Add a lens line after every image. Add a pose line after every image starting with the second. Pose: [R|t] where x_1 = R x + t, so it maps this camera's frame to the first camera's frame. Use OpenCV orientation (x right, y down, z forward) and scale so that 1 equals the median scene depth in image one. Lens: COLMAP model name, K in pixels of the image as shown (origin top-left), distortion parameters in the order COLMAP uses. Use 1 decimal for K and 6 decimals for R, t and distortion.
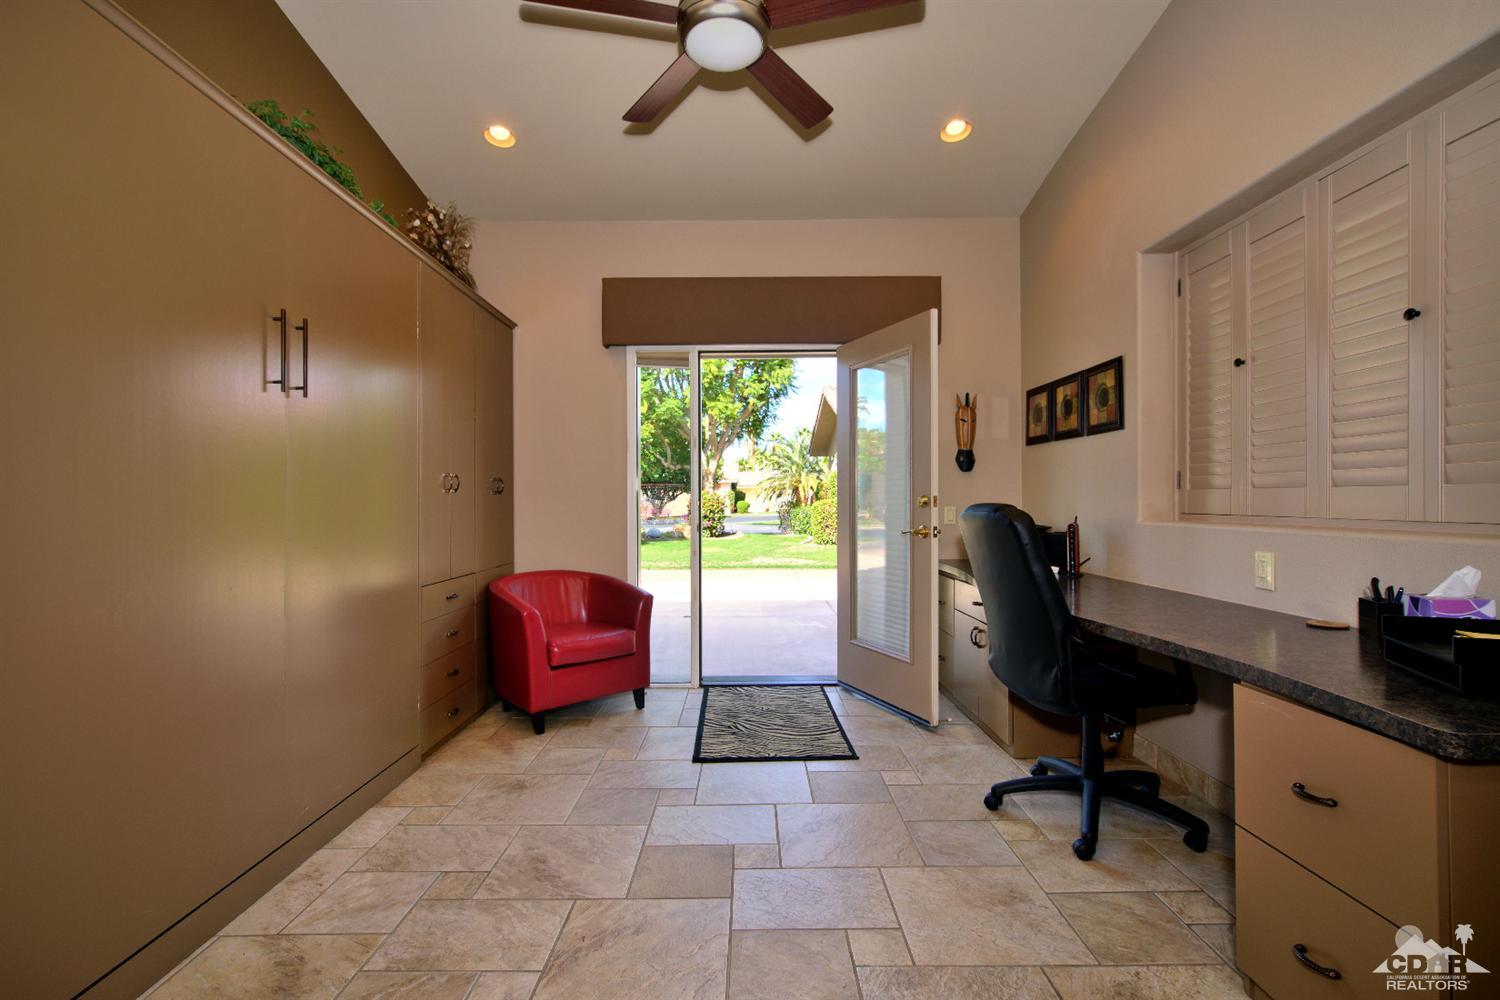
lens RADIAL K [[689.1, 0, 748.8], [0, 689.1, 496.6], [0, 0, 1]] dist [-0.013460, 0.004464]
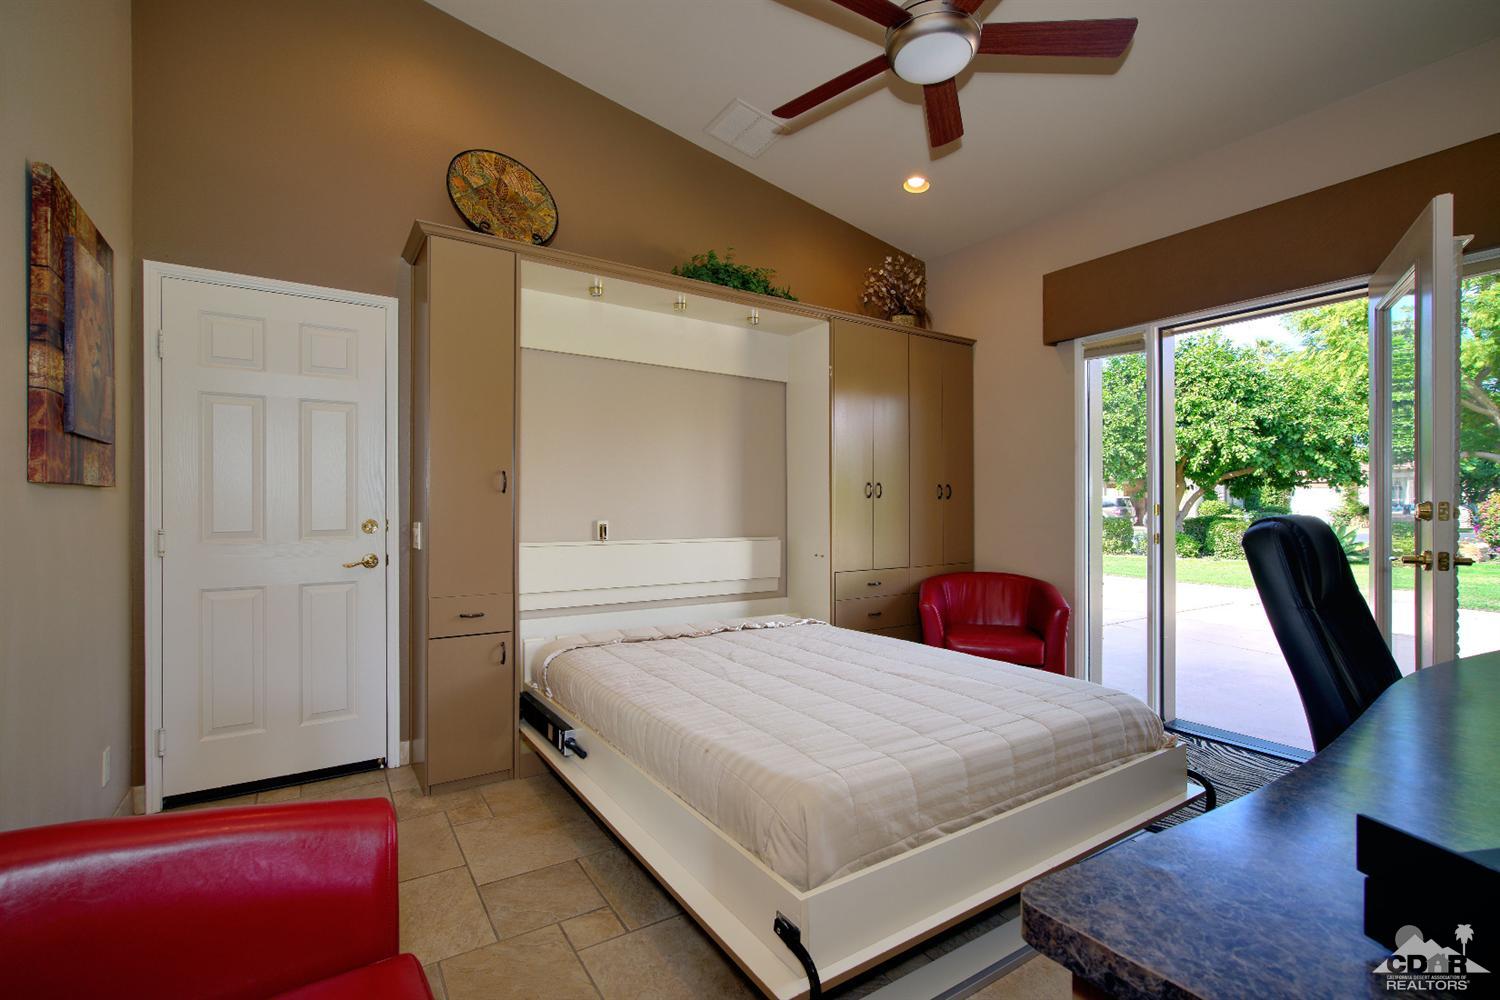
lens RADIAL K [[689.1, 0, 757.0], [0, 689.1, 501.7], [0, 0, 1]] dist [-0.013460, 0.004464]
pose [[0.536875, 0.003096, -0.843656, 0.467862], [0.001293, 0.999989, 0.004492, -0.006115], [0.843661, -0.003502, 0.536865, 0.172106]]
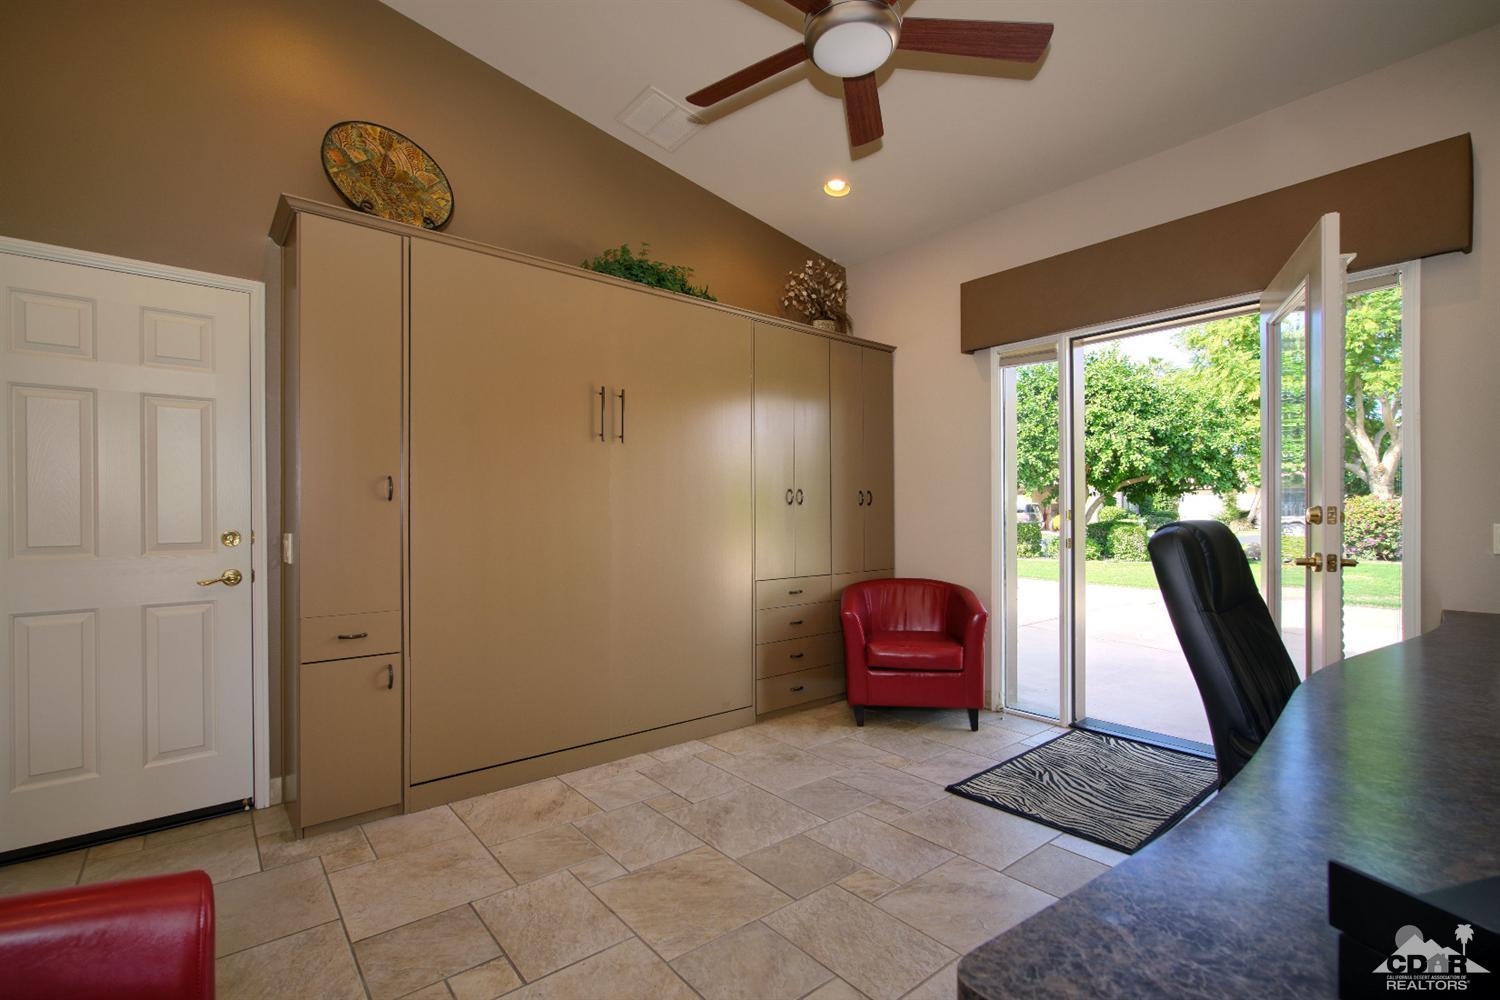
lens RADIAL K [[689.1, 0, 752.3], [0, 689.1, 518.4], [0, 0, 1]] dist [-0.013460, 0.004464]
pose [[0.621394, 0.010849, -0.783423, 0.448982], [0.005337, 0.999822, 0.018078, -0.005406], [0.783480, -0.015415, 0.621226, 0.192490]]
